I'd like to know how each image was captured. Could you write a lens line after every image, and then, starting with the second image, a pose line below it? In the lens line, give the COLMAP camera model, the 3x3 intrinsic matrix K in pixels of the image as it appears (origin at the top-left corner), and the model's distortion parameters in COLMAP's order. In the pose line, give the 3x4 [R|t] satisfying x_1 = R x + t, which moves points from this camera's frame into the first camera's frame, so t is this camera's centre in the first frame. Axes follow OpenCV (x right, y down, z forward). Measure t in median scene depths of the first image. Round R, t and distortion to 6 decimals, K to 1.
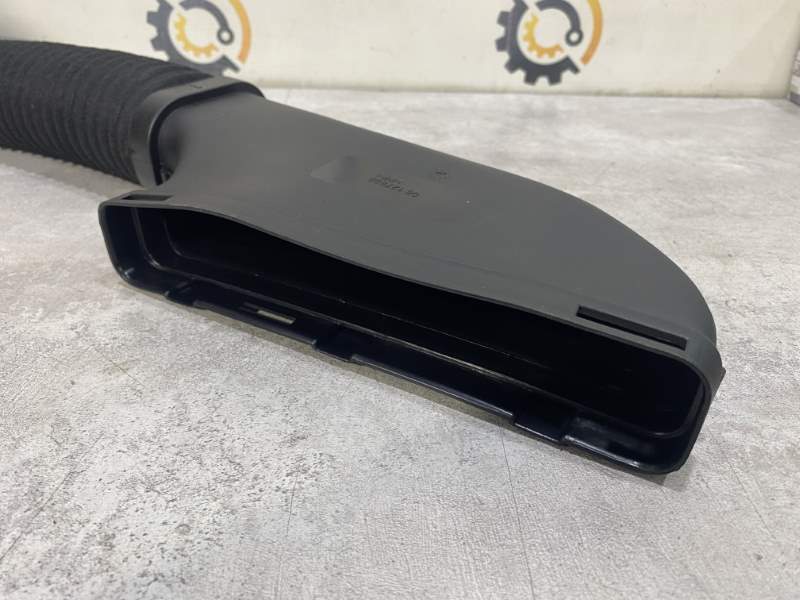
lens RADIAL K [[621.0, 0, 396.0], [0, 621.0, 299.1], [0, 0, 1]] dist [0.015465, -0.027054]
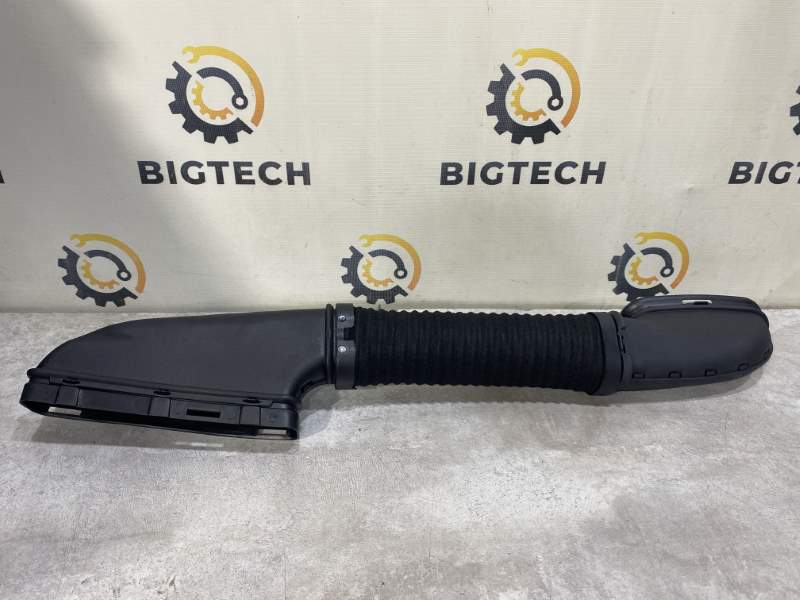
lens RADIAL K [[621.0, 0, 398.6], [0, 621.0, 298.4], [0, 0, 1]] dist [0.015465, -0.027054]
pose [[0.997663, -0.022486, 0.064518, -0.365408], [0.022683, 0.999740, -0.002334, -0.370957], [-0.064448, 0.003792, 0.997914, -0.279162]]
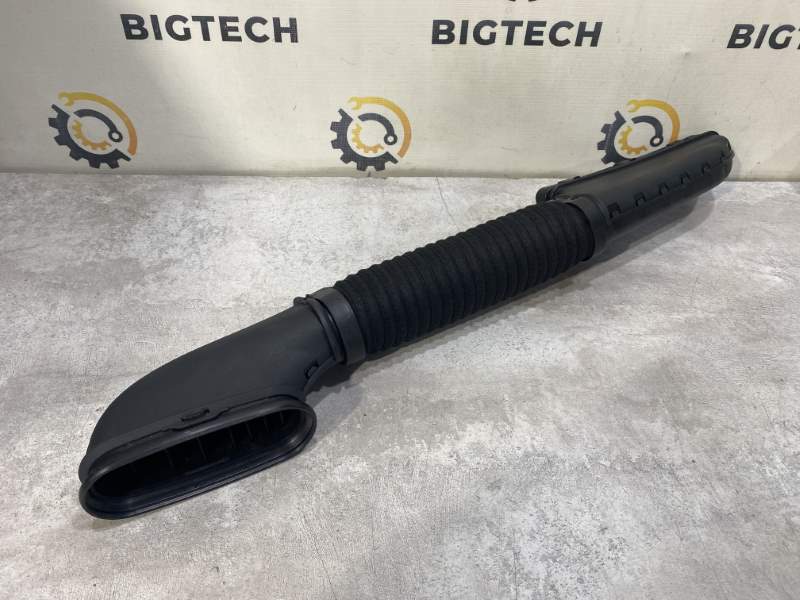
lens RADIAL K [[621.0, 0, 393.8], [0, 621.0, 302.4], [0, 0, 1]] dist [0.015465, -0.027054]
pose [[0.998322, -0.018581, 0.054852, -0.346899], [0.007731, 0.981415, 0.191743, -0.339936], [-0.057396, -0.190997, 0.979911, -0.326532]]
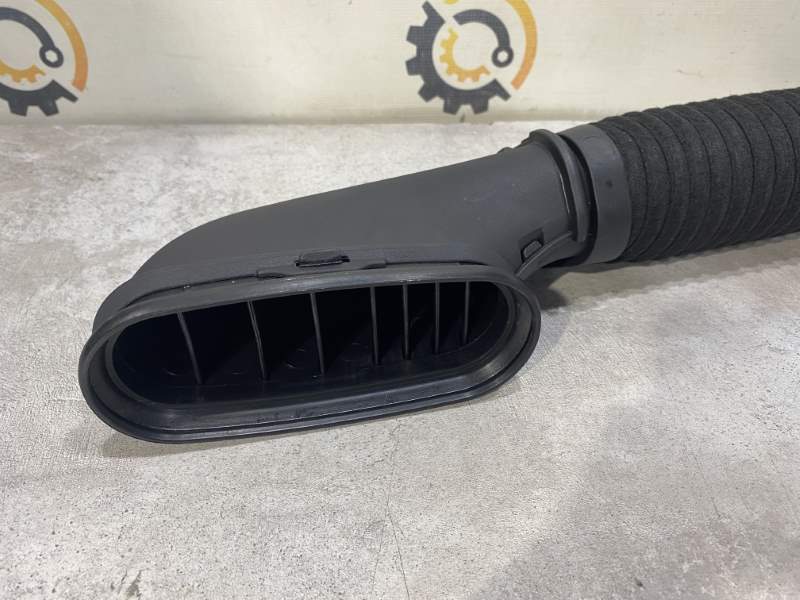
lens RADIAL K [[621.0, 0, 388.2], [0, 621.0, 300.9], [0, 0, 1]] dist [0.015465, -0.027054]
pose [[0.996973, -0.036343, 0.068734, -0.488378], [0.028726, 0.993656, 0.108733, -0.205742], [-0.072250, -0.106430, 0.991692, 0.195277]]
